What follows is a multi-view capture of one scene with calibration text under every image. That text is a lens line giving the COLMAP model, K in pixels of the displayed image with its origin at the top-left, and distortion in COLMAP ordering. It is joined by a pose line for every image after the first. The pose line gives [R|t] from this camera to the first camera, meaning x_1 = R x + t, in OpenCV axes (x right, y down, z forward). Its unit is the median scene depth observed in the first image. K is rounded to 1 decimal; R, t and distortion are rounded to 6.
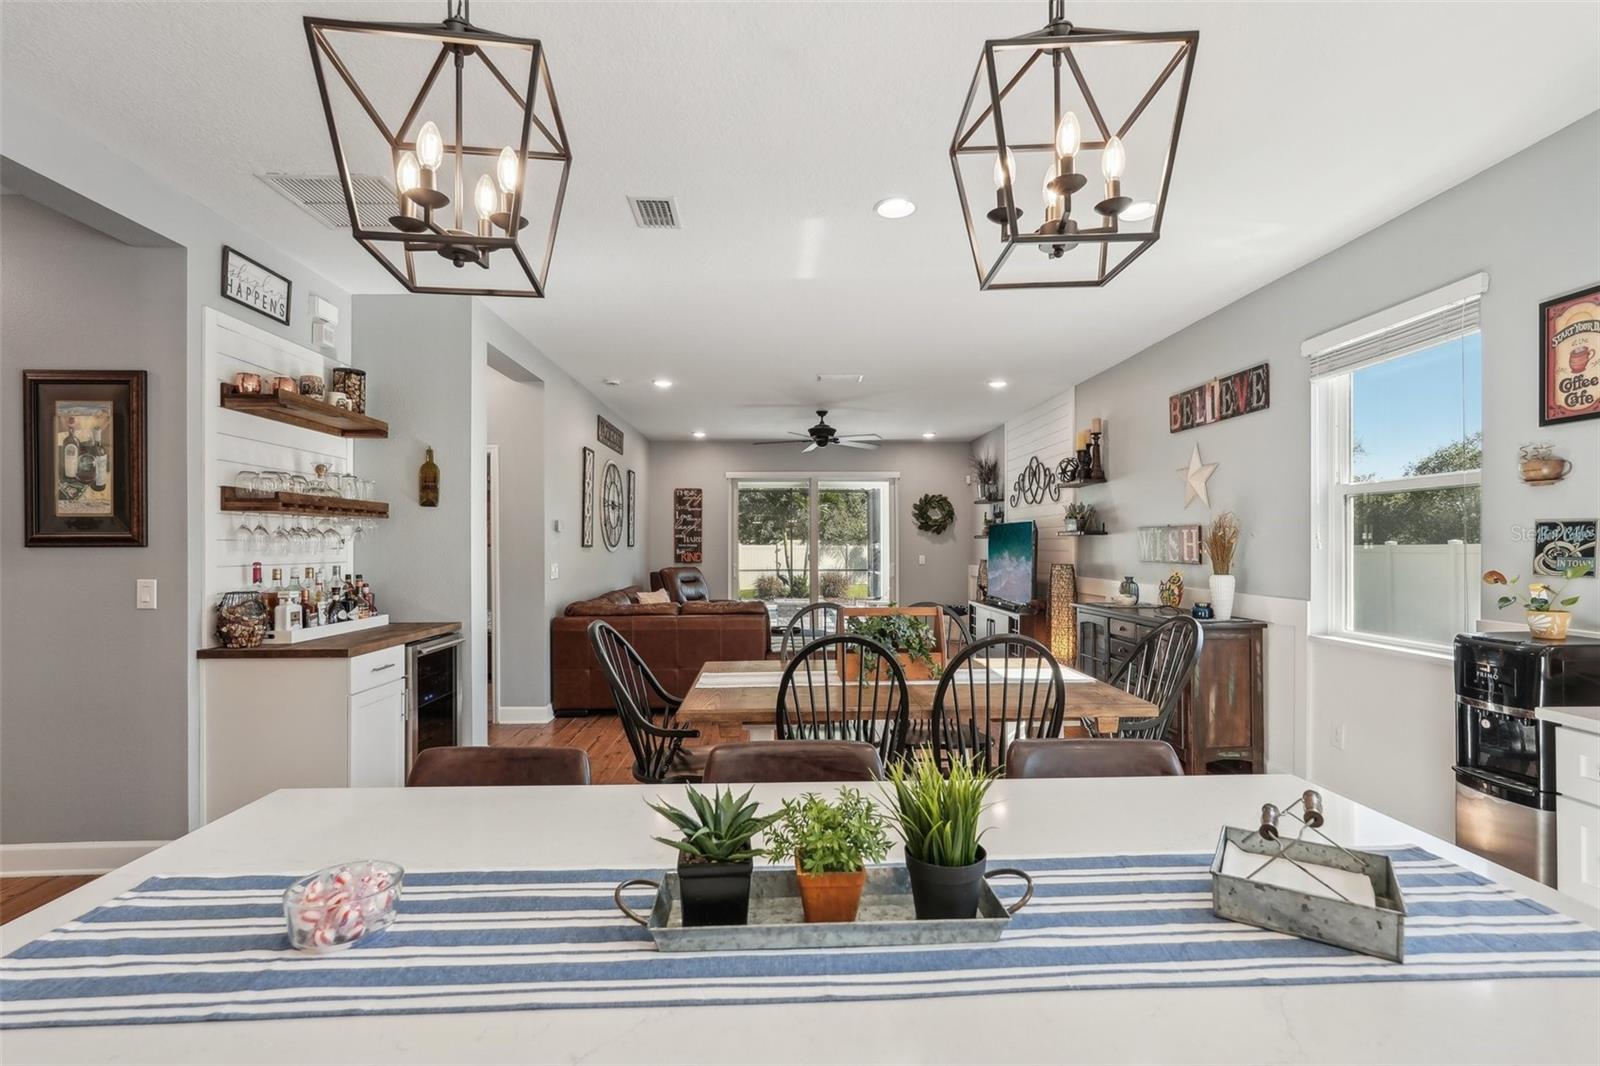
lens RADIAL K [[724.1, 0, 805.9], [0, 724.1, 541.3], [0, 0, 1]] dist [-0.017971, 0.008558]
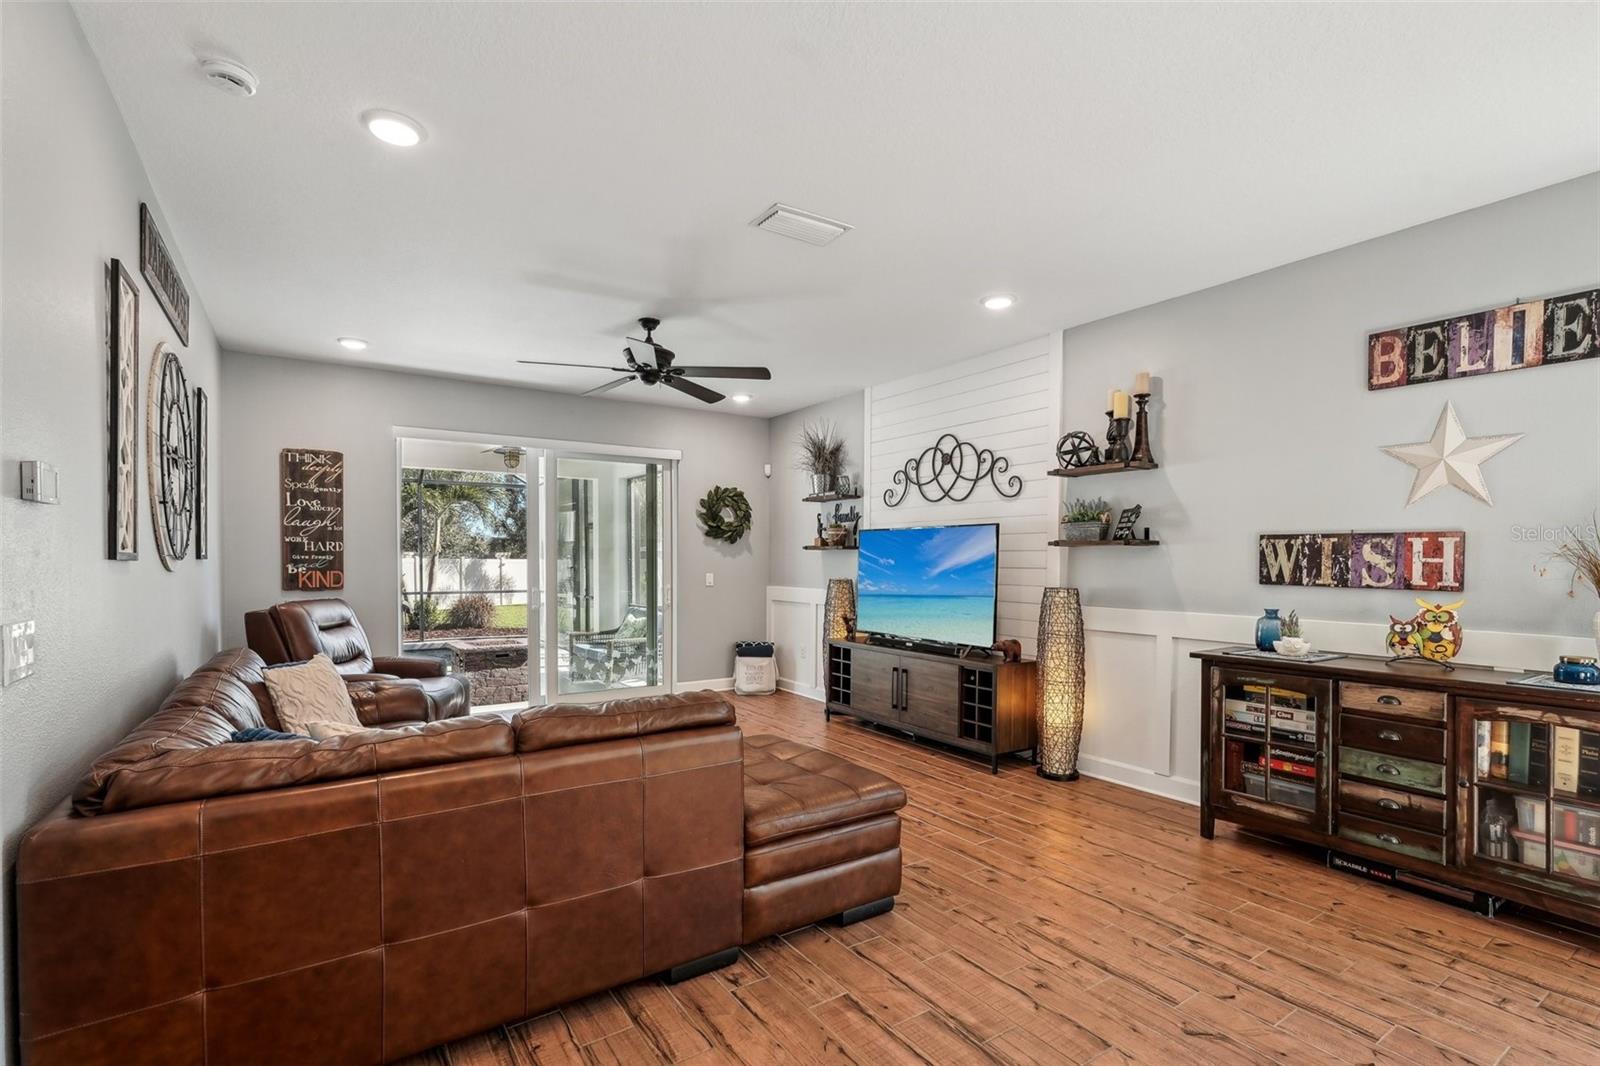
lens RADIAL K [[724.1, 0, 797.0], [0, 724.1, 580.0], [0, 0, 1]] dist [-0.017971, 0.008558]
pose [[0.848957, -0.010514, 0.528358, -0.289610], [-0.007920, 0.999437, 0.032614, 0.005015], [-0.528403, -0.031873, 0.848395, 0.742800]]
